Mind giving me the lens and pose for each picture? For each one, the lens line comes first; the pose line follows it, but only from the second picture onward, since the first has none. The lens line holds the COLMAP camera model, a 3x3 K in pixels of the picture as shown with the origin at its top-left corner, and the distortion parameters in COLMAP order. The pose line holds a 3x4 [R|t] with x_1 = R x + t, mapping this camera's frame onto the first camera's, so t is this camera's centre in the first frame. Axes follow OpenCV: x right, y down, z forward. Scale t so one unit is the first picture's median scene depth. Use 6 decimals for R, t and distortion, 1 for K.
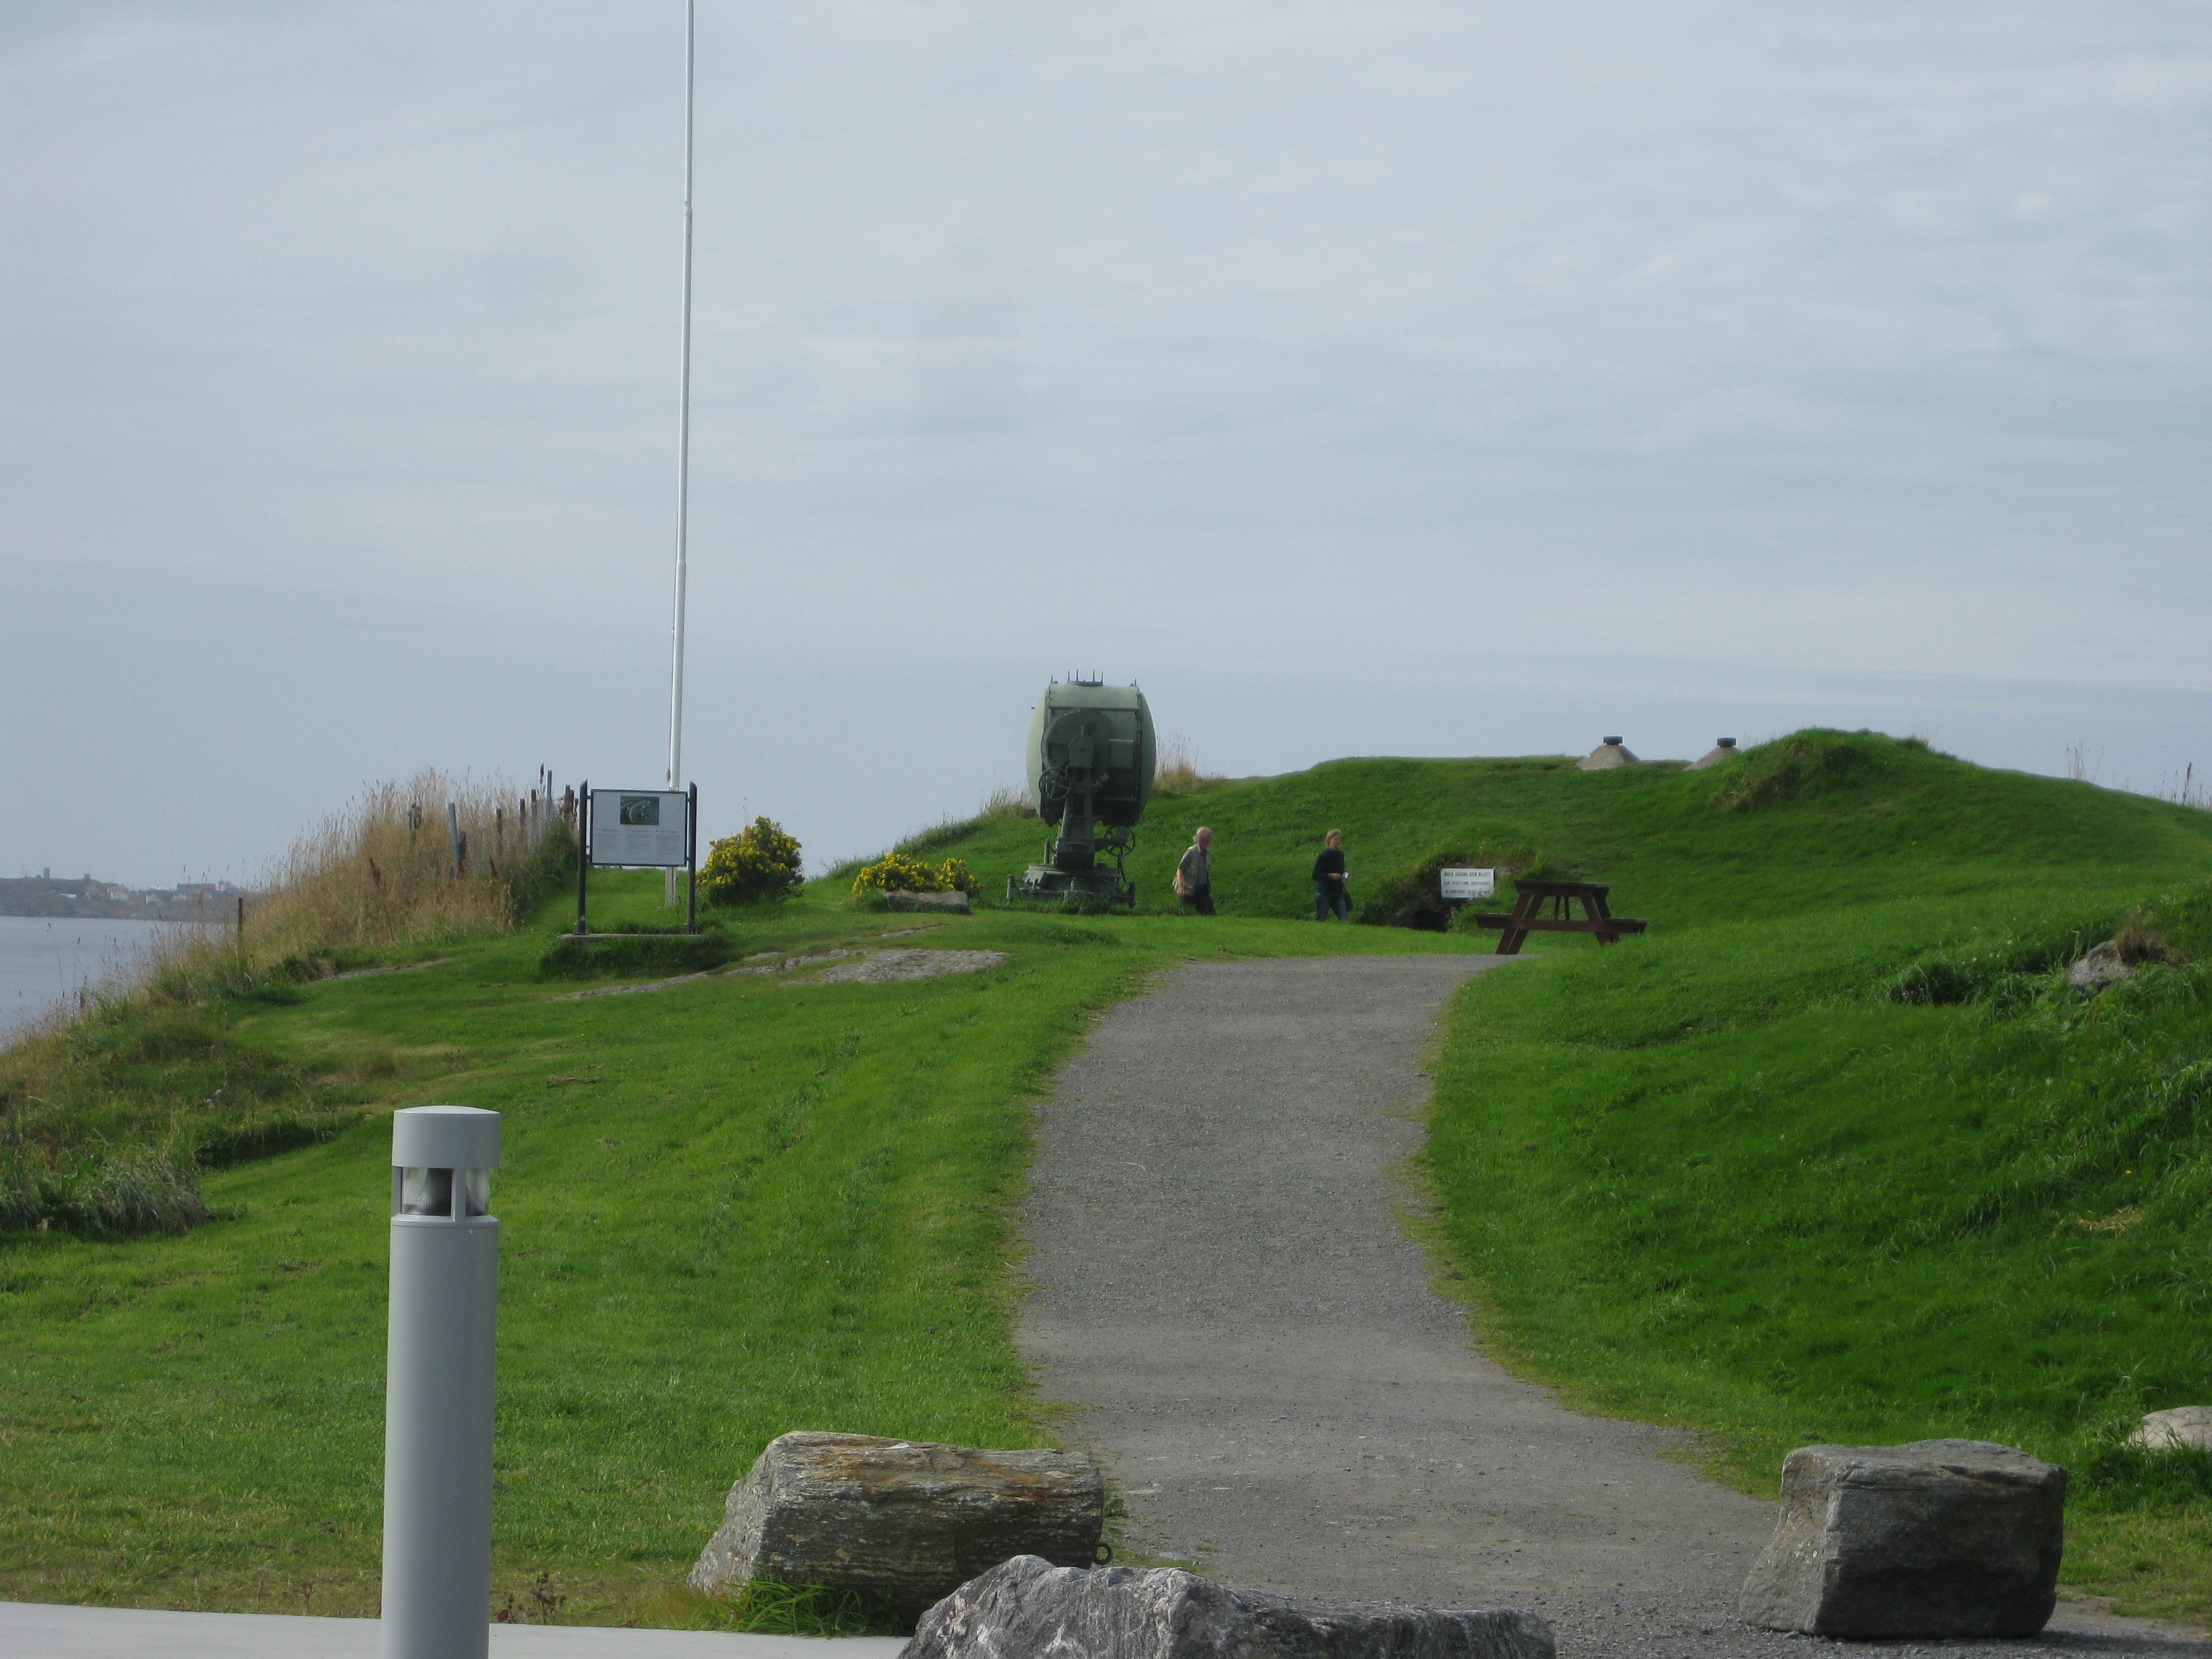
lens RADIAL K [[7216.0, 0, 1106.0], [0, 7216.0, 829.5], [0, 0, 1]] dist [0.001871, -0.269759]
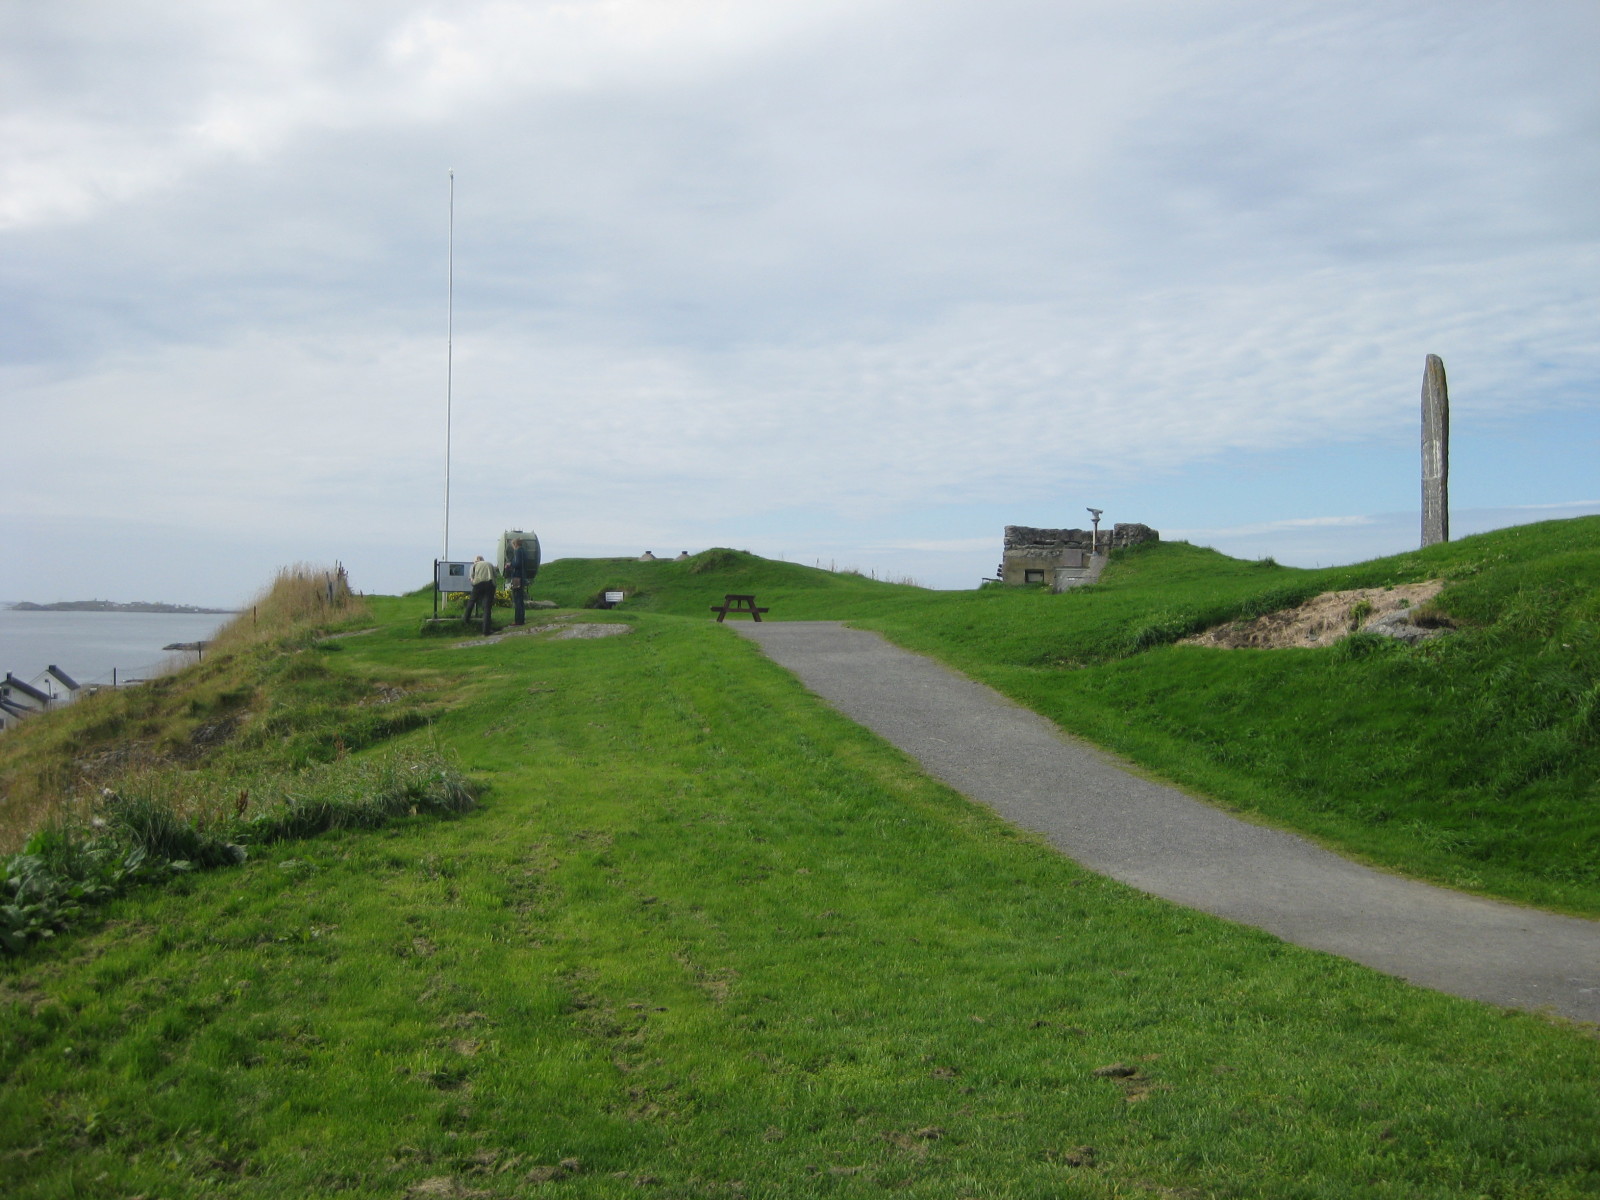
lens RADIAL K [[1745.5, 0, 800.0], [0, 1745.5, 600.0], [0, 0, 1]] dist [-0.167003, -0.001558]
pose [[0.967570, -0.011016, 0.252364, -0.064190], [0.008737, 0.999910, 0.010152, 0.001804], [-0.252453, -0.007618, 0.967579, 0.241813]]
